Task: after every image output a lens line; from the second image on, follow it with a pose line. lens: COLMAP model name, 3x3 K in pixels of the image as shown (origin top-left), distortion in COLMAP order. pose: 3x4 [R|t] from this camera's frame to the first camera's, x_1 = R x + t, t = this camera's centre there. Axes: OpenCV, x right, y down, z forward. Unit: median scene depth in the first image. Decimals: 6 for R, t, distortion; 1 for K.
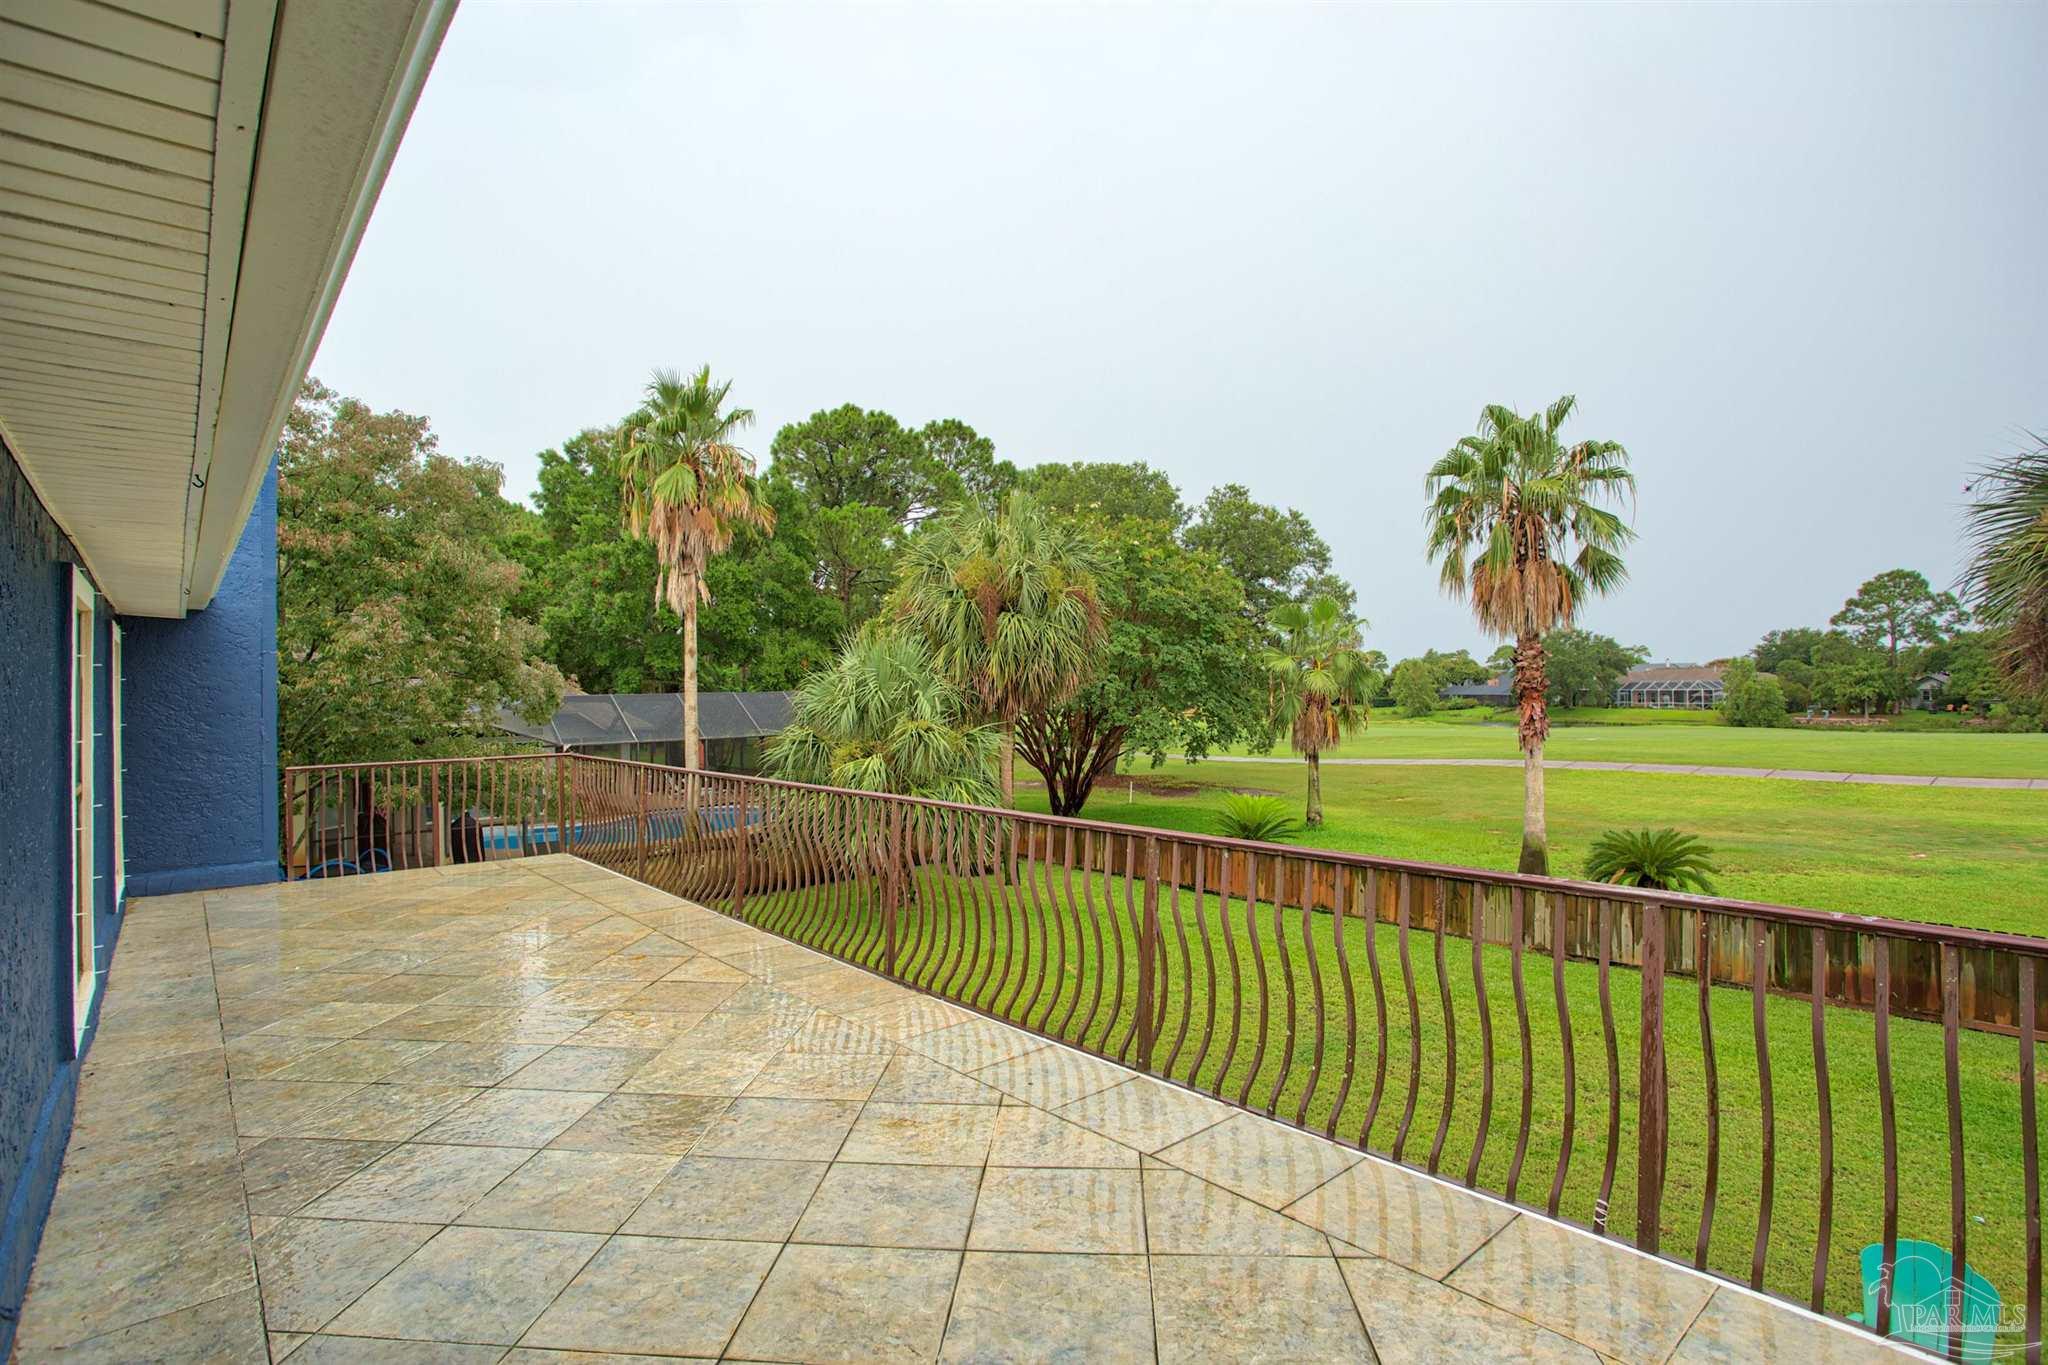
lens RADIAL K [[1043.2, 0, 1032.6], [0, 1043.2, 666.0], [0, 0, 1]] dist [-0.055477, 0.024346]
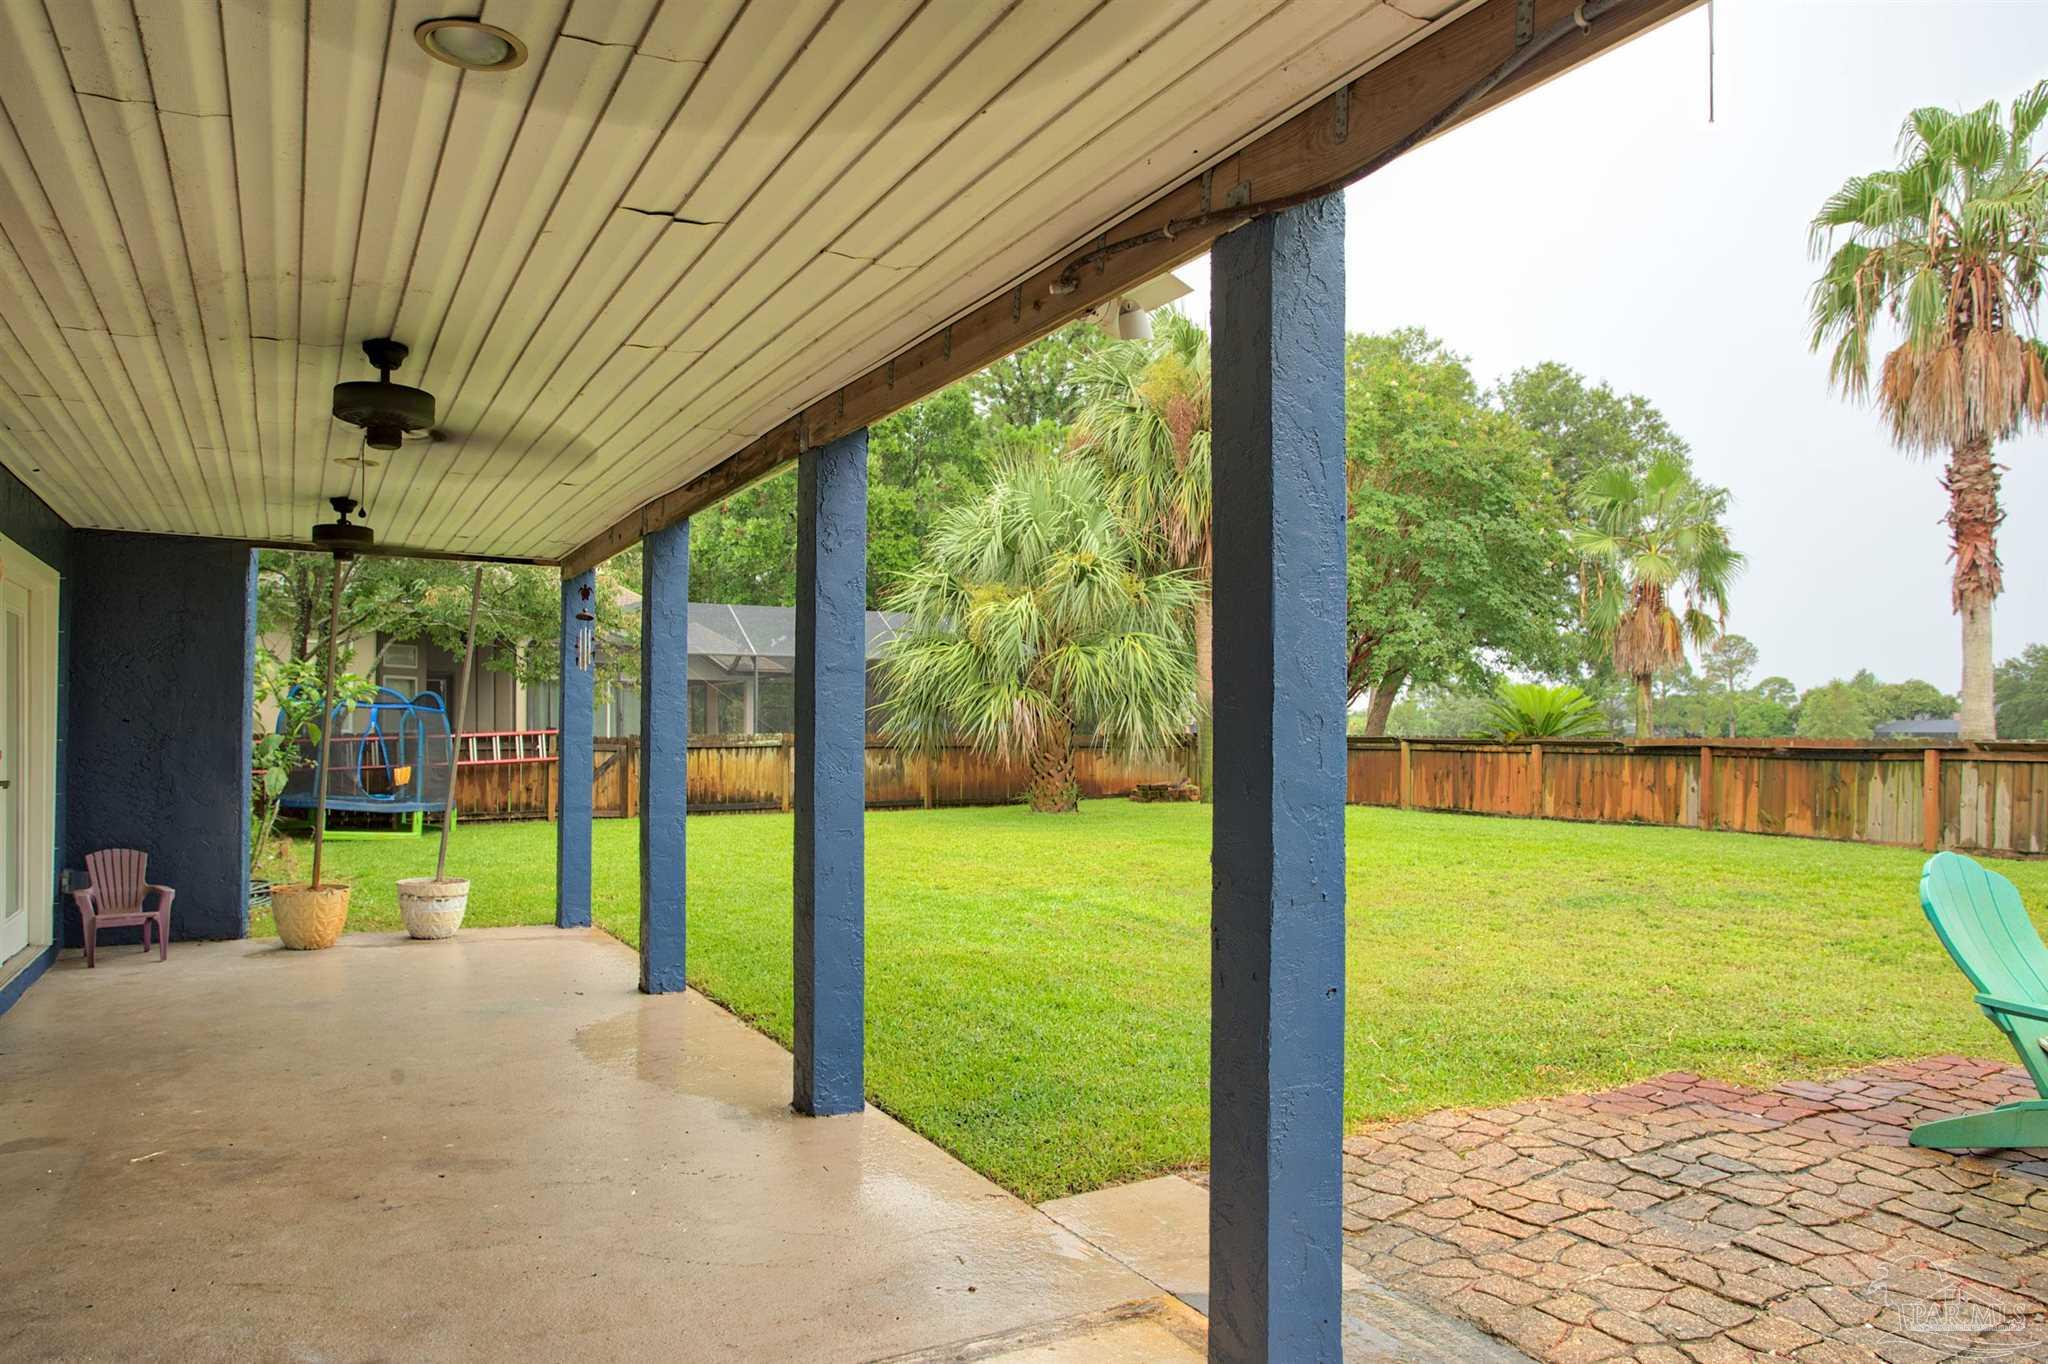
lens RADIAL K [[1325.4, 0, 1036.7], [0, 1325.4, 715.5], [0, 0, 1]] dist [-0.031933, 0.031884]
pose [[0.979935, 0.019519, -0.198359, 0.051154], [-0.020205, 0.999795, -0.001438, 0.160370], [0.198290, 0.005417, 0.980128, 0.026989]]
